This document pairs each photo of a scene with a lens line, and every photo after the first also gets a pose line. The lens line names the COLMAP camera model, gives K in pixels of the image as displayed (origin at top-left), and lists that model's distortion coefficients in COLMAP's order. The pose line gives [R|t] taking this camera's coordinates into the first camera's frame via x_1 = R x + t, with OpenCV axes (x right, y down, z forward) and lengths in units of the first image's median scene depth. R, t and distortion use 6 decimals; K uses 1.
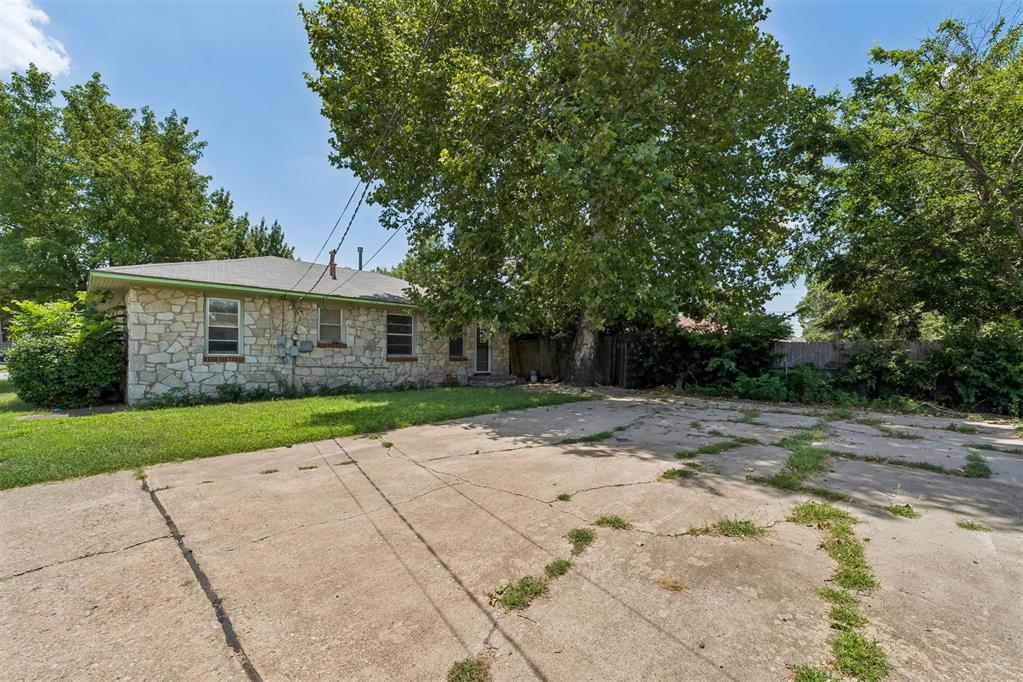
lens RADIAL K [[428.7, 0, 512.2], [0, 428.7, 348.8], [0, 0, 1]] dist [0.003887, 0.000051]
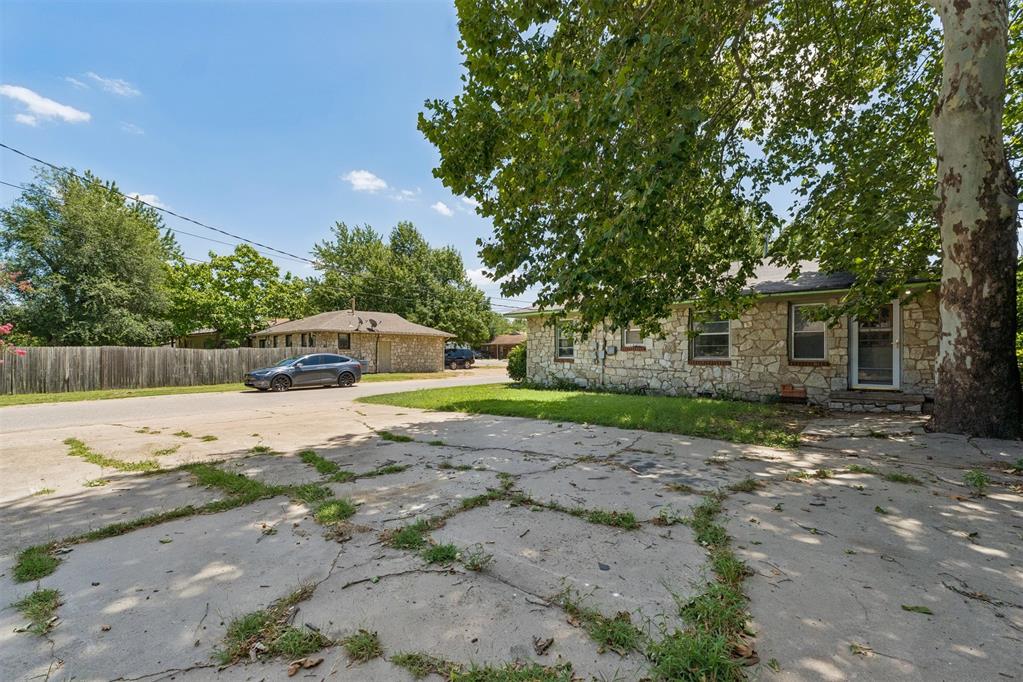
lens RADIAL K [[428.7, 0, 511.3], [0, 428.7, 347.4], [0, 0, 1]] dist [0.003887, 0.000051]
pose [[0.061674, -0.019987, -0.997896, 0.567182], [0.018418, 0.999652, -0.018884, 0.002979], [0.997926, -0.017214, 0.062021, 0.536404]]
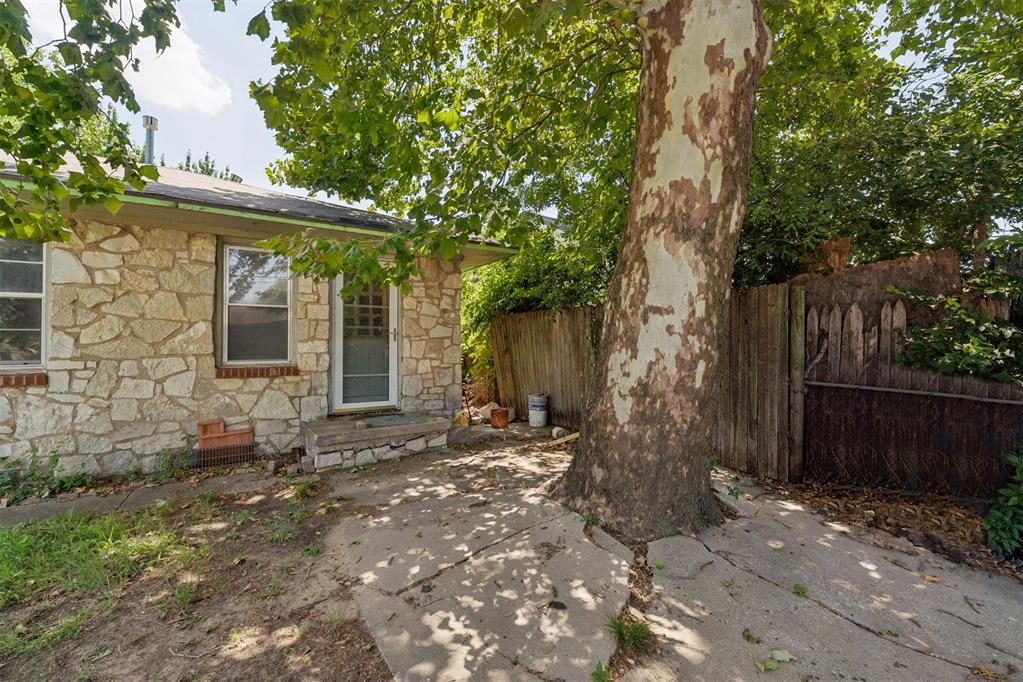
lens RADIAL K [[428.7, 0, 514.6], [0, 428.7, 342.0], [0, 0, 1]] dist [0.003887, 0.000051]
pose [[0.970278, -0.009613, -0.241804, 0.153703], [0.012308, 0.999878, 0.009637, 0.000855], [0.241681, -0.012327, 0.970277, 0.797901]]
